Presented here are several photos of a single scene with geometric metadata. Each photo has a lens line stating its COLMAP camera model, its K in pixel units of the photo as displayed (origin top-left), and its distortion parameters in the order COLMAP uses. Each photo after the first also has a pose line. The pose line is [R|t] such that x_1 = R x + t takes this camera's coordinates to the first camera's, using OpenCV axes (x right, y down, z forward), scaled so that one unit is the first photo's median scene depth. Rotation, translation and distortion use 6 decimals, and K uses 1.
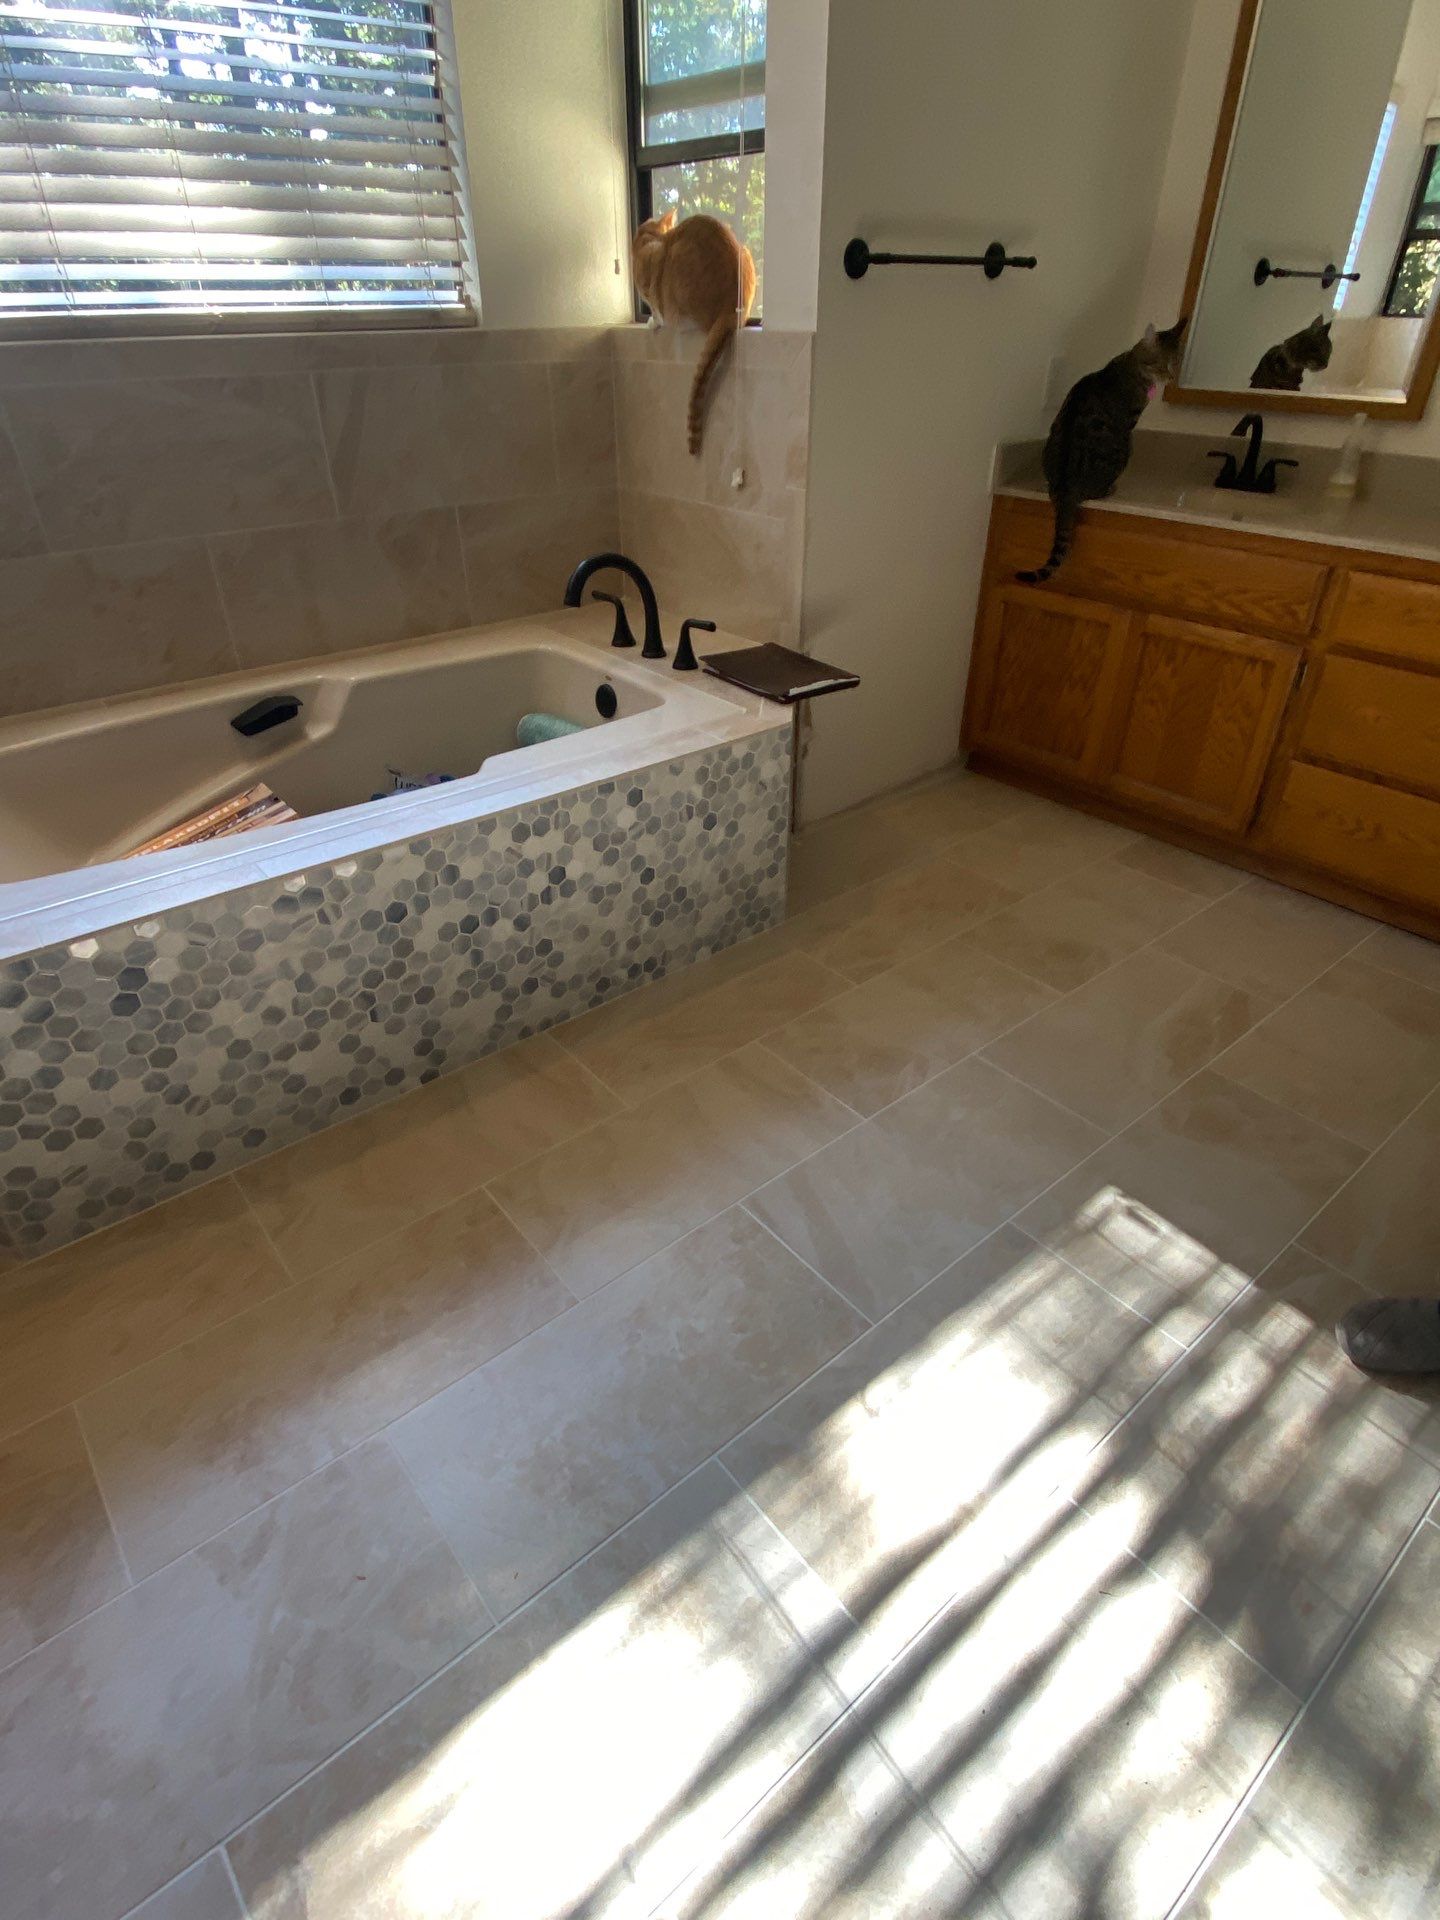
lens RADIAL K [[995.2, 0, 722.9], [0, 995.2, 952.3], [0, 0, 1]] dist [0.092591, -0.117298]
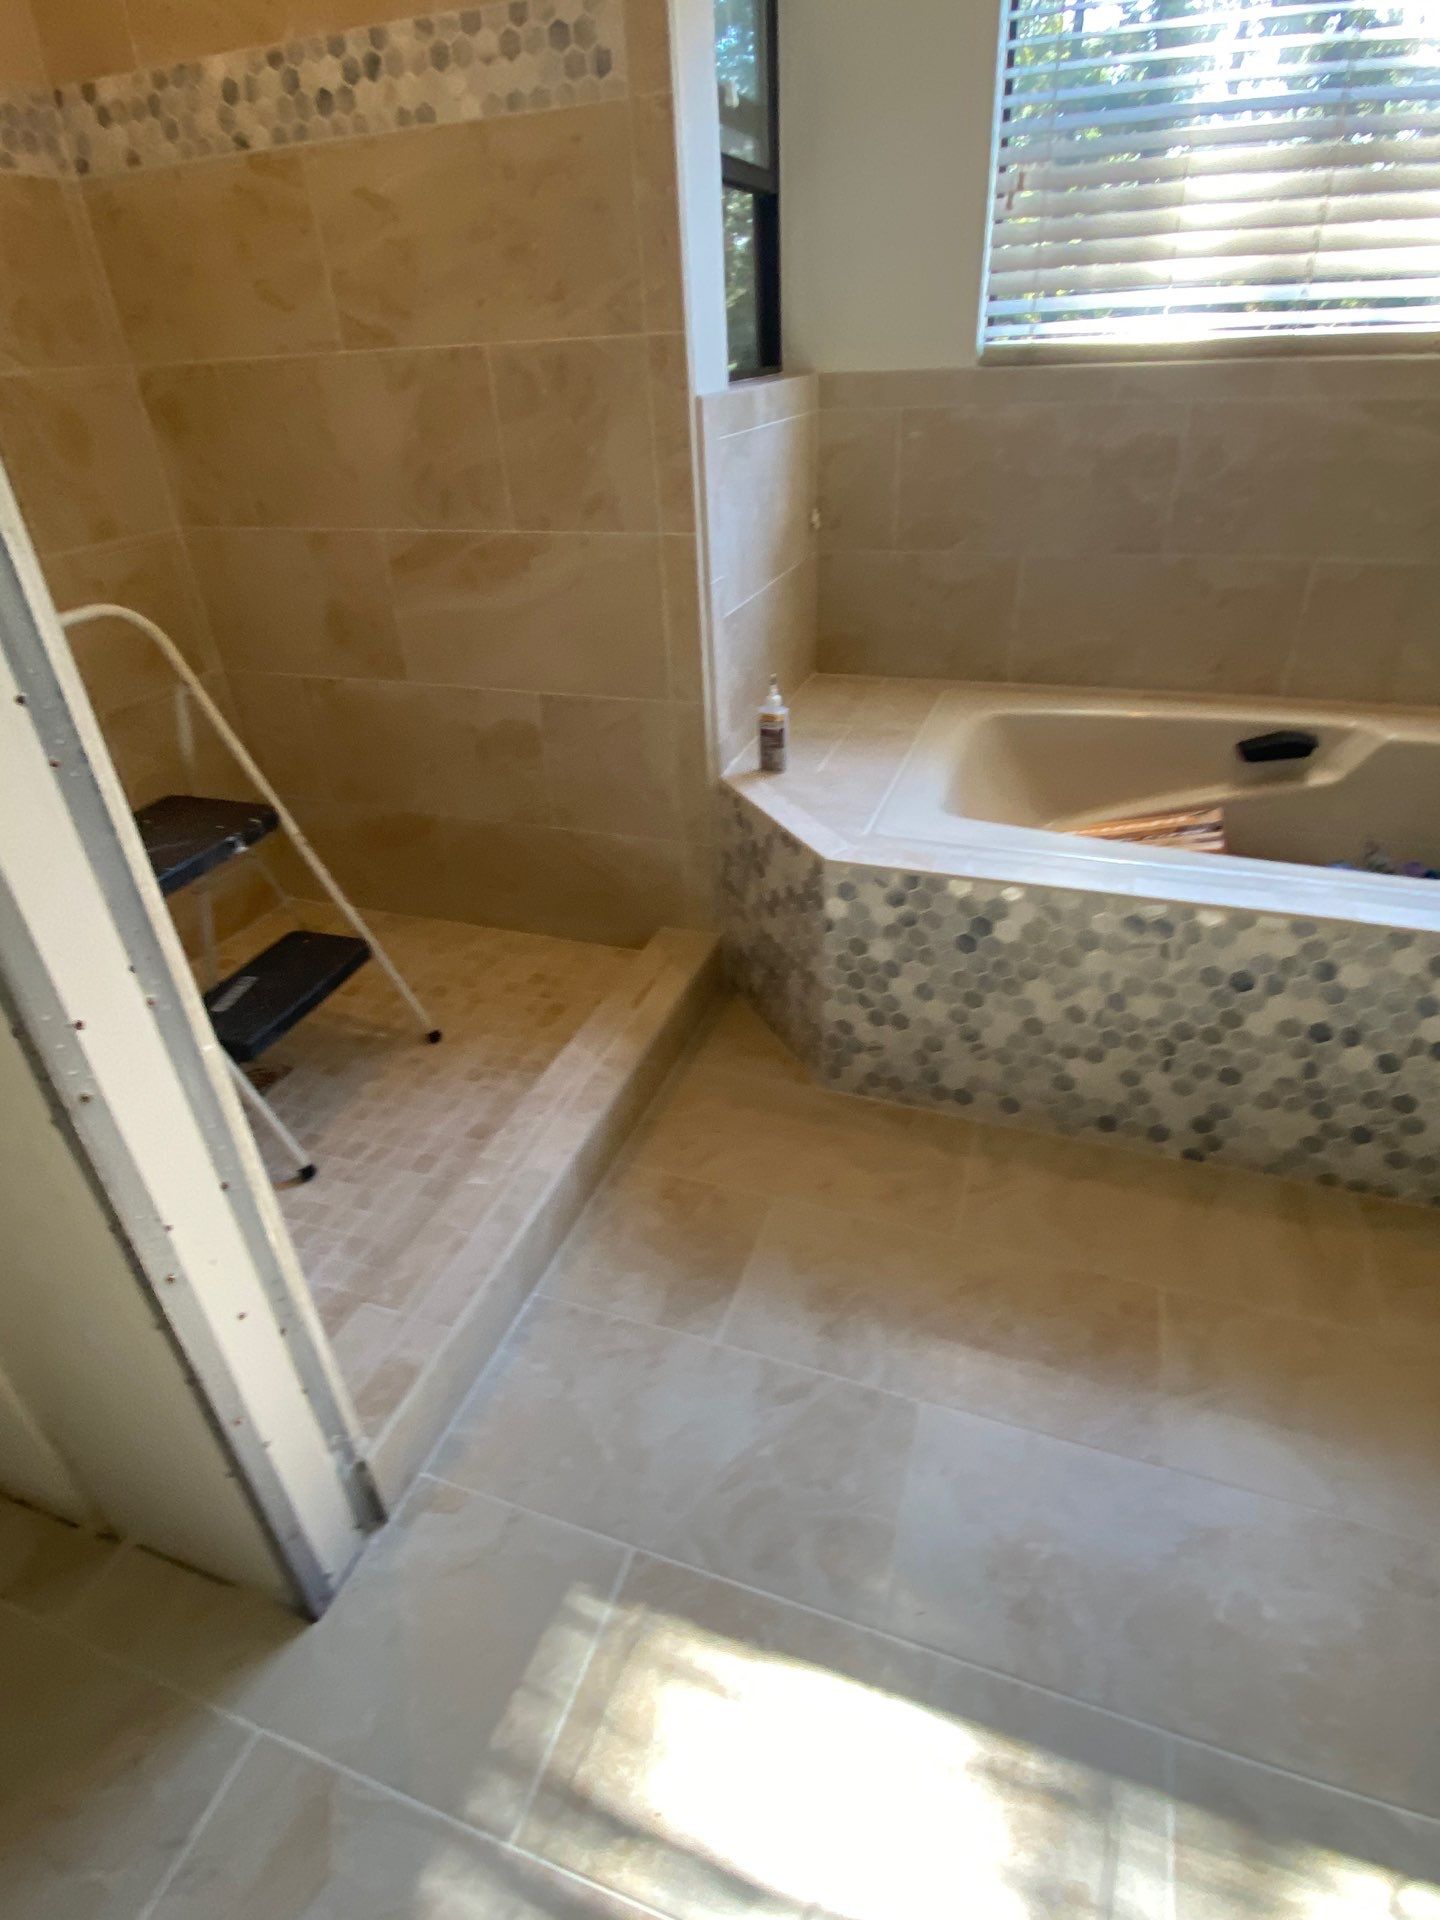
lens RADIAL K [[995.2, 0, 722.9], [0, 995.2, 952.3], [0, 0, 1]] dist [0.092591, -0.117298]
pose [[0.510241, 0.430197, -0.744704, 0.098702], [-0.434178, 0.876309, 0.208741, -0.046492], [0.742390, 0.216826, 0.633911, 0.057809]]
